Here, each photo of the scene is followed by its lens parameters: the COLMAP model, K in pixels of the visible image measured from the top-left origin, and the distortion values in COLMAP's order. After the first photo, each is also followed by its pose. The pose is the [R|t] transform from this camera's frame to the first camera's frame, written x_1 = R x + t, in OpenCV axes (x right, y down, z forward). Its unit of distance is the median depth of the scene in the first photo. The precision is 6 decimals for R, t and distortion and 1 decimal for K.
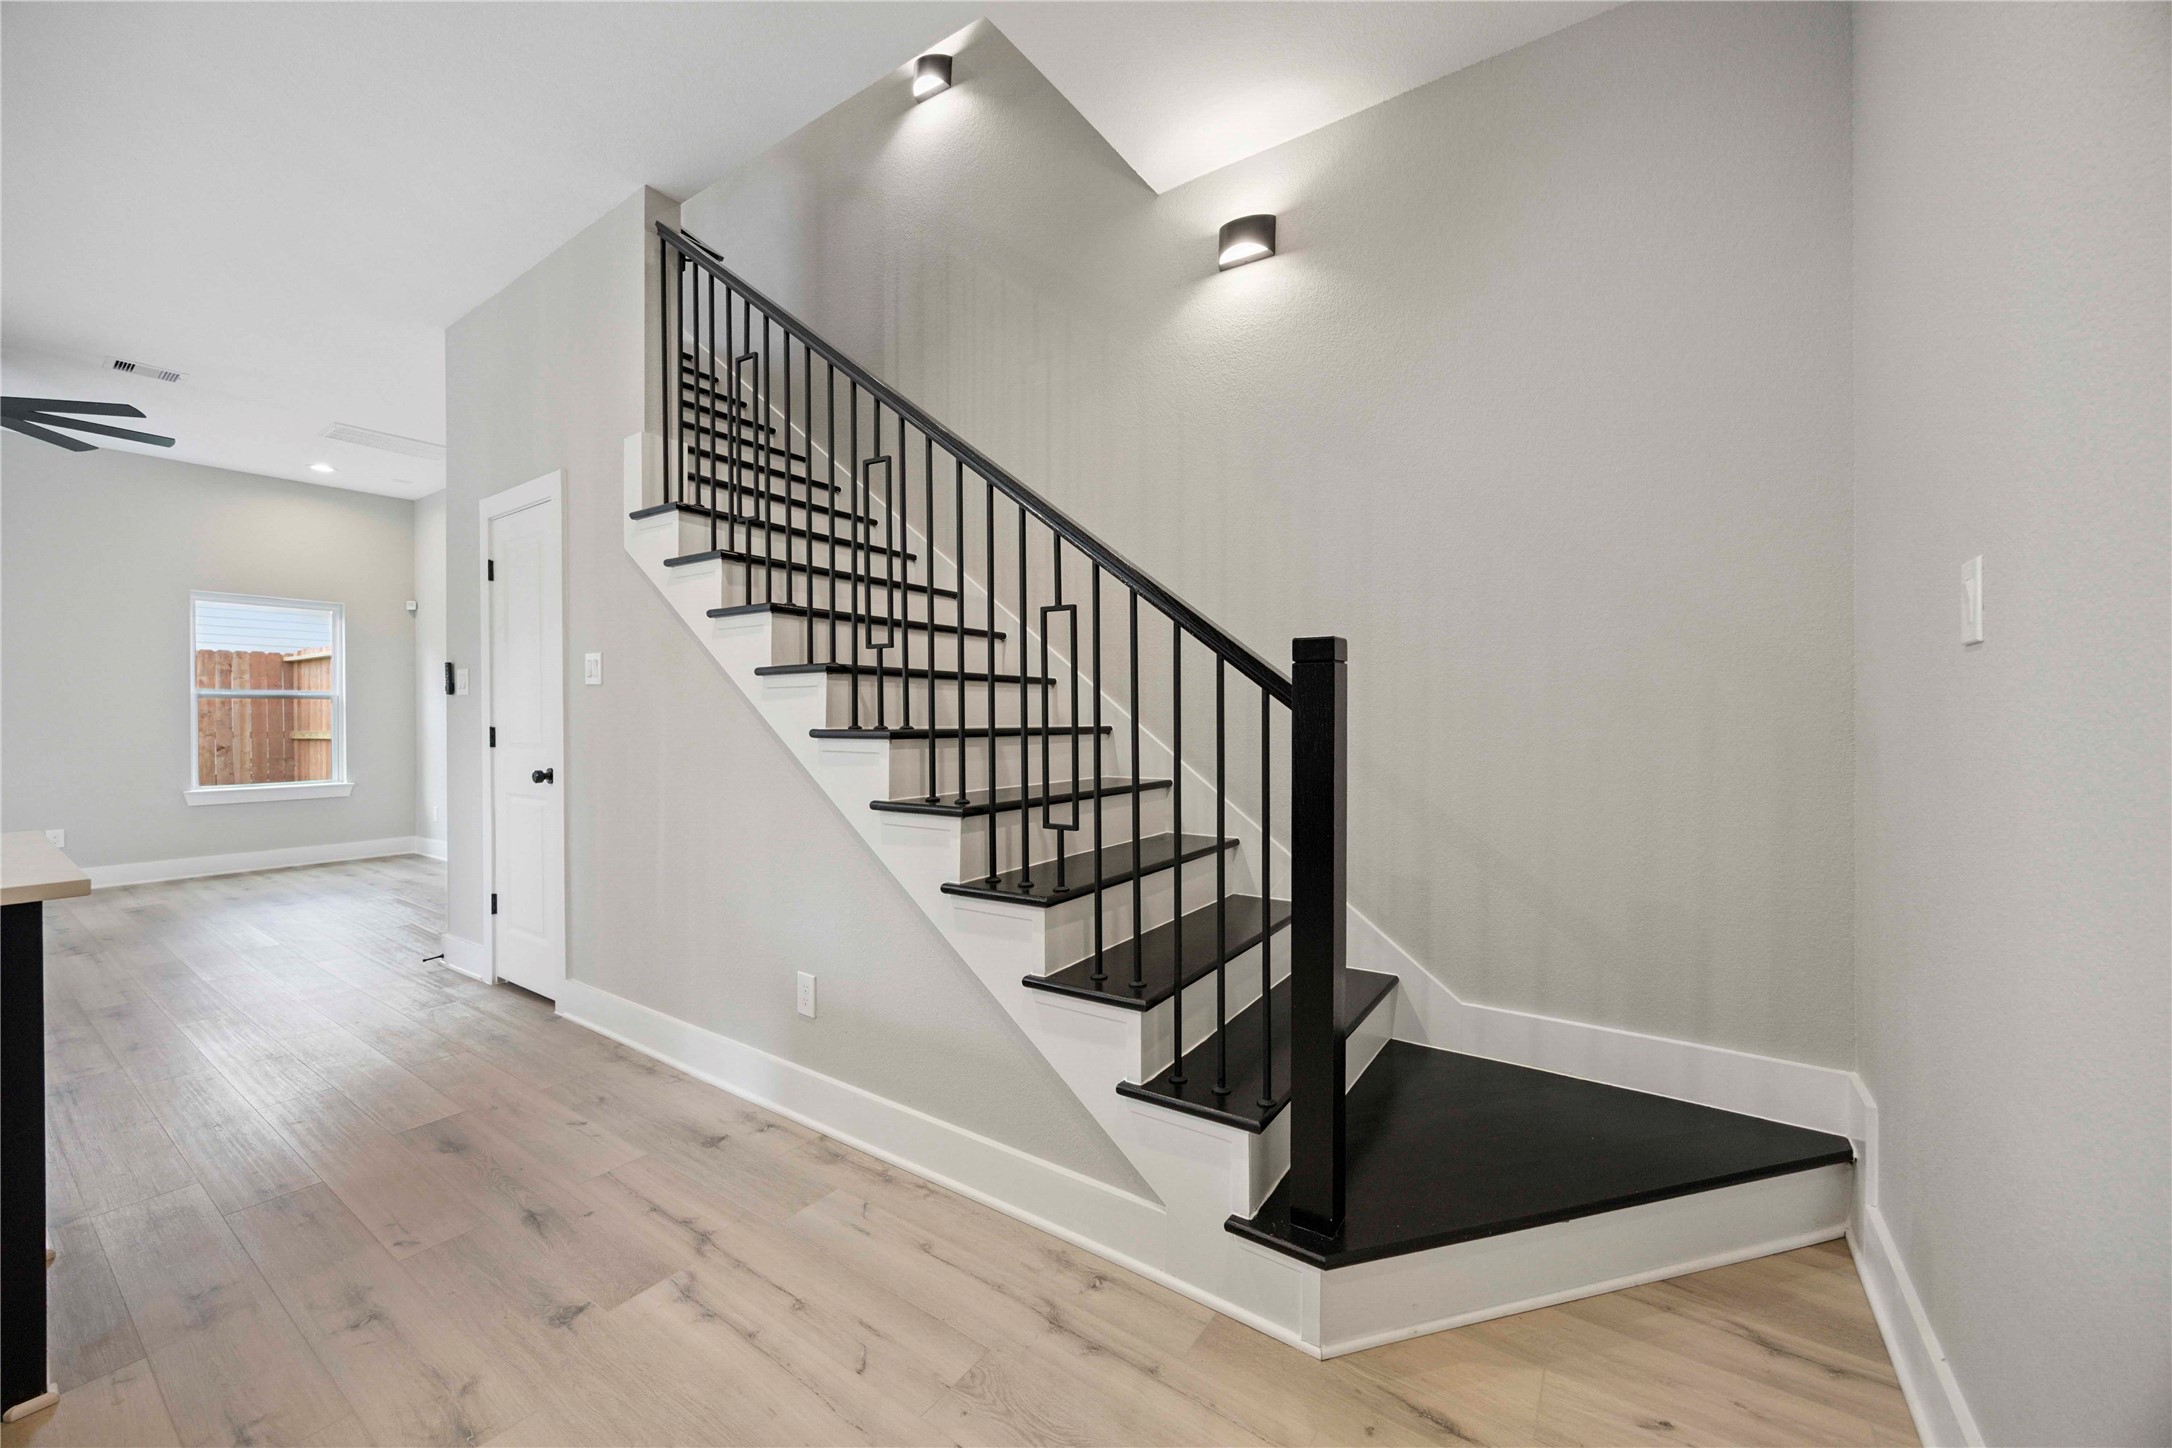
lens RADIAL K [[838.3, 0, 1081.6], [0, 838.3, 715.2], [0, 0, 1]] dist [-0.000558, 0.000030]
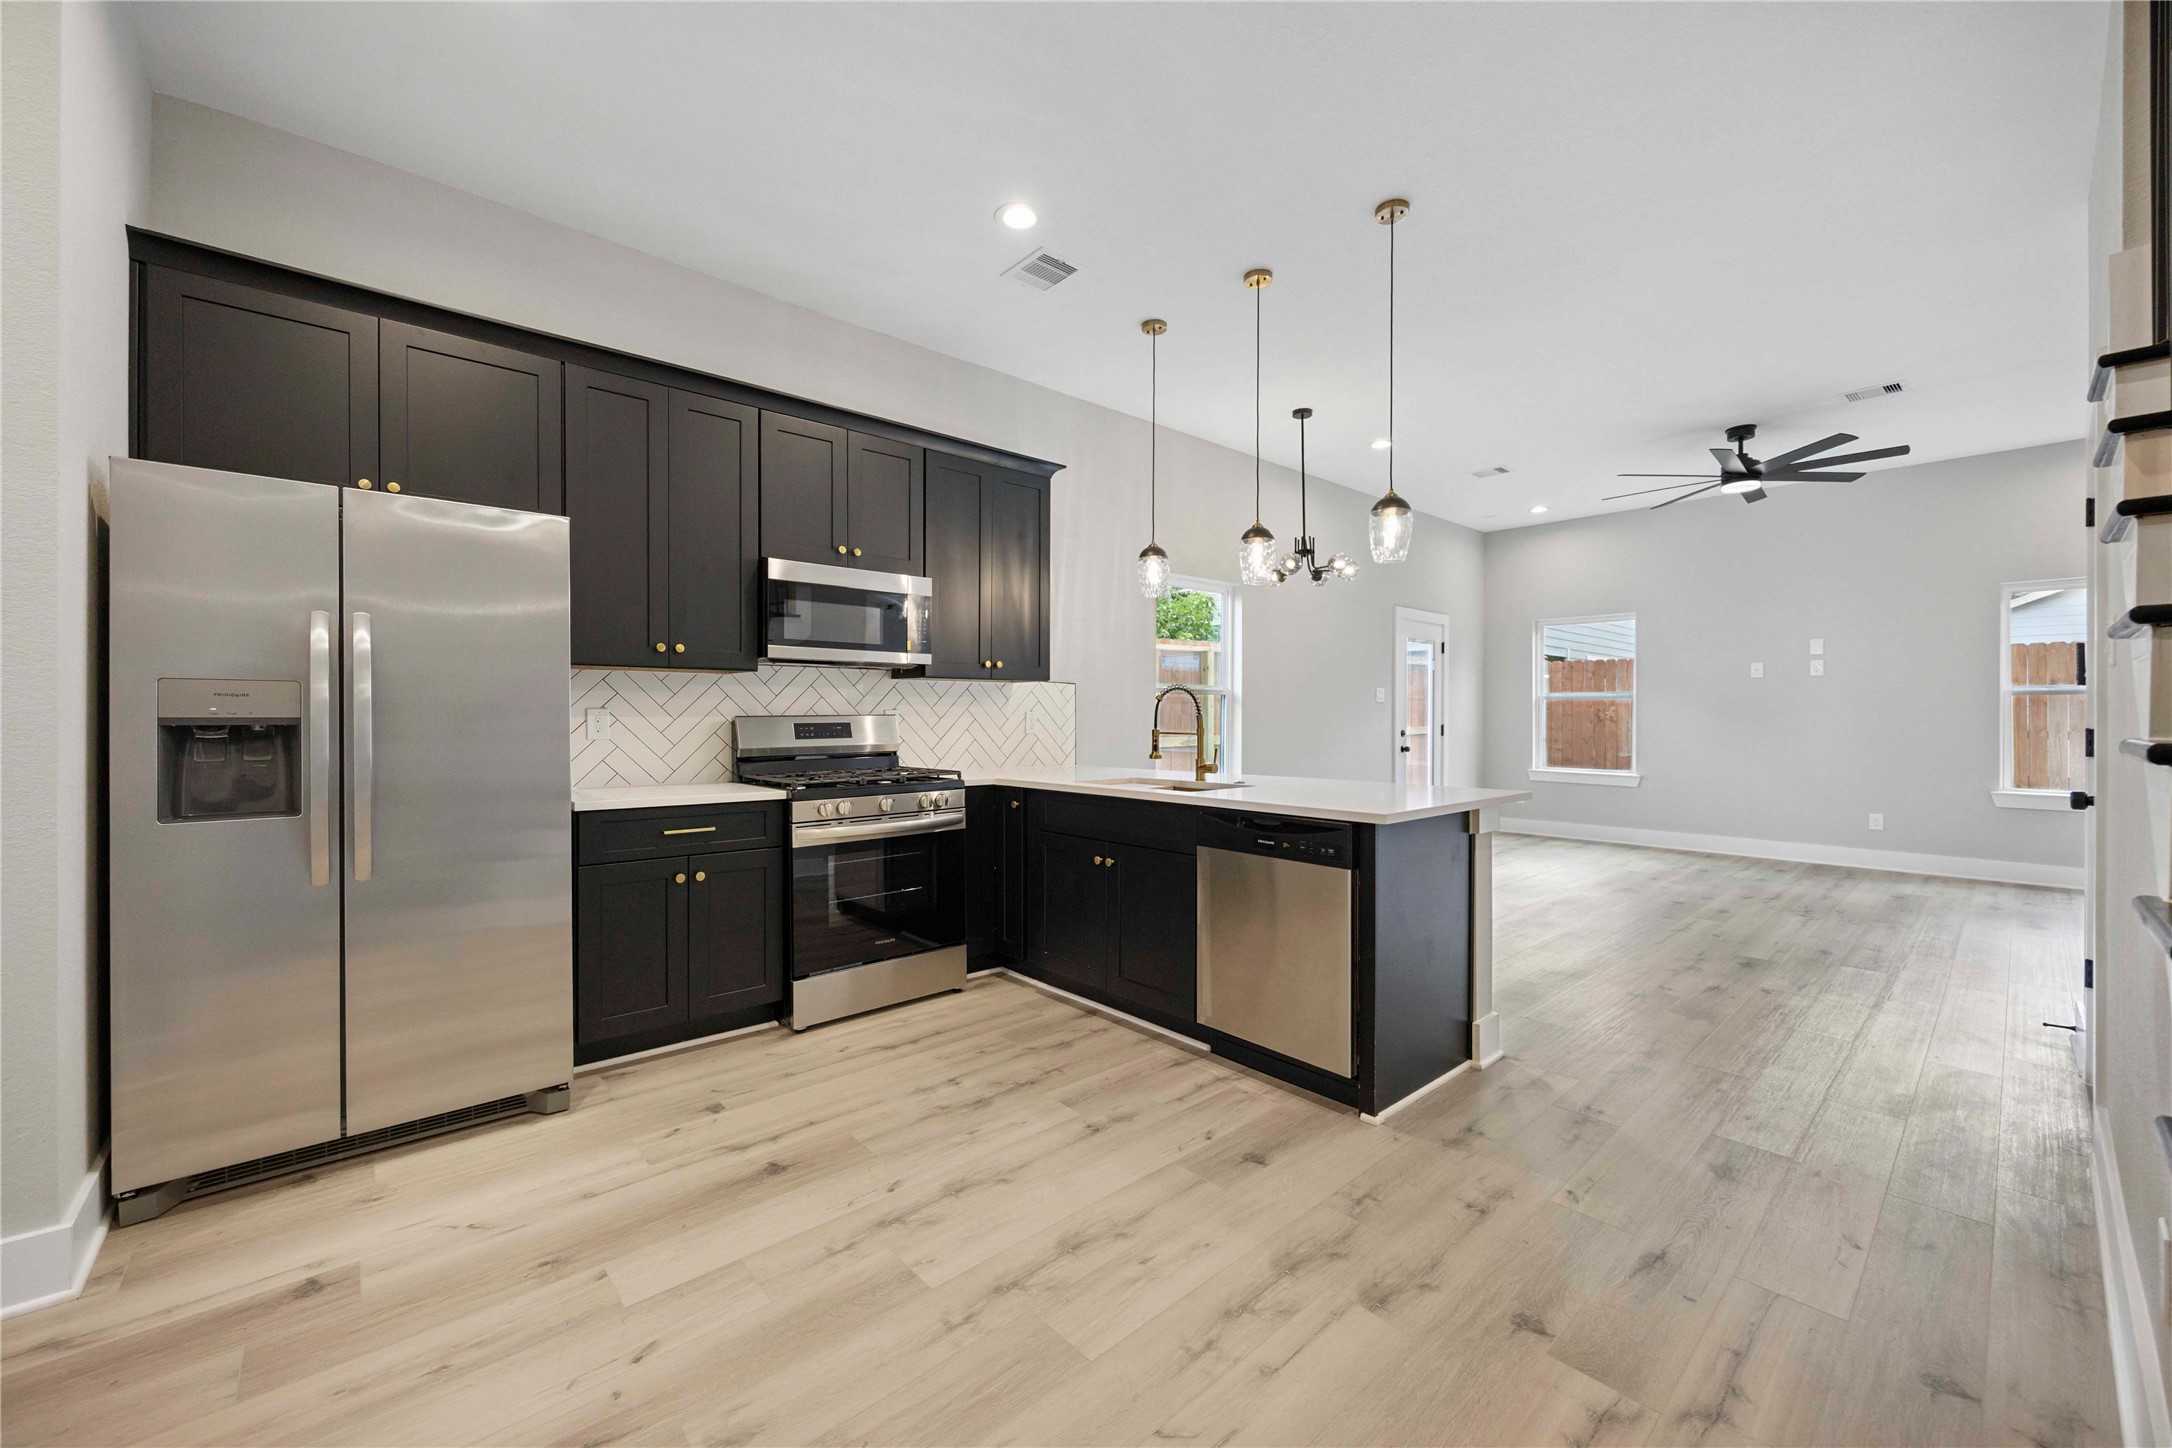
lens RADIAL K [[838.3, 0, 1081.6], [0, 838.3, 715.2], [0, 0, 1]] dist [-0.000558, 0.000030]
pose [[-0.238788, 0.003876, -0.971064, 0.256728], [-0.003339, 0.999983, 0.004812, 0.002535], [0.971066, 0.004391, -0.238771, 0.408370]]
